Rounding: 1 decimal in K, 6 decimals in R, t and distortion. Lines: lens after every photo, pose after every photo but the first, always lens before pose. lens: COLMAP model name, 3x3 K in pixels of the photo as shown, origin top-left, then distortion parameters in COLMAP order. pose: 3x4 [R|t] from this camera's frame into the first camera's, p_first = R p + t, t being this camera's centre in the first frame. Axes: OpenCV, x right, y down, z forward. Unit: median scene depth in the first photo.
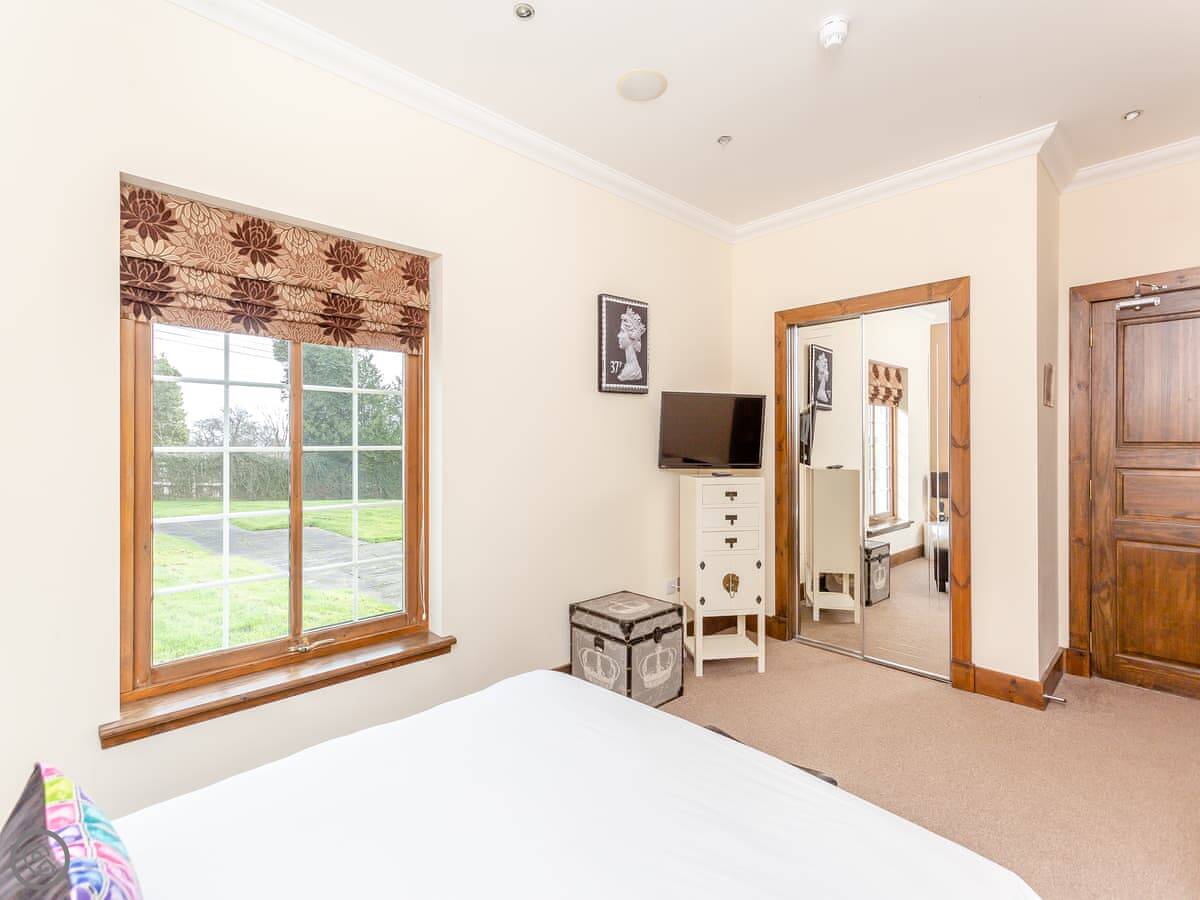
lens RADIAL K [[586.7, 0, 601.4], [0, 586.7, 442.4], [0, 0, 1]] dist [0.010037, -0.000155]
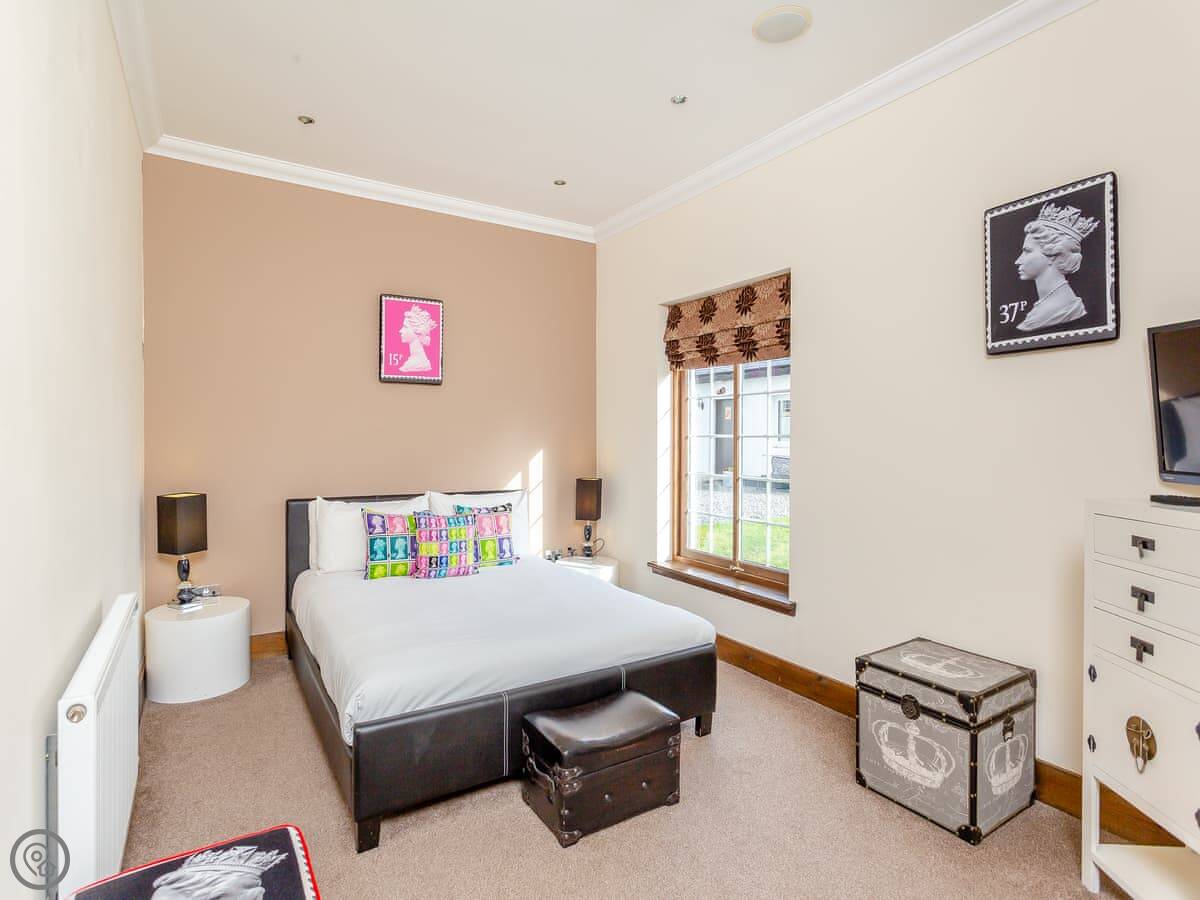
lens RADIAL K [[612.1, 0, 600.0], [0, 612.1, 450.0], [0, 0, 1]] dist [0.009208, 0.000606]
pose [[-0.202484, 0.022334, -0.979031, 0.823668], [-0.004339, 0.999710, 0.023704, 0.008012], [0.979276, 0.009047, -0.202328, 0.739418]]
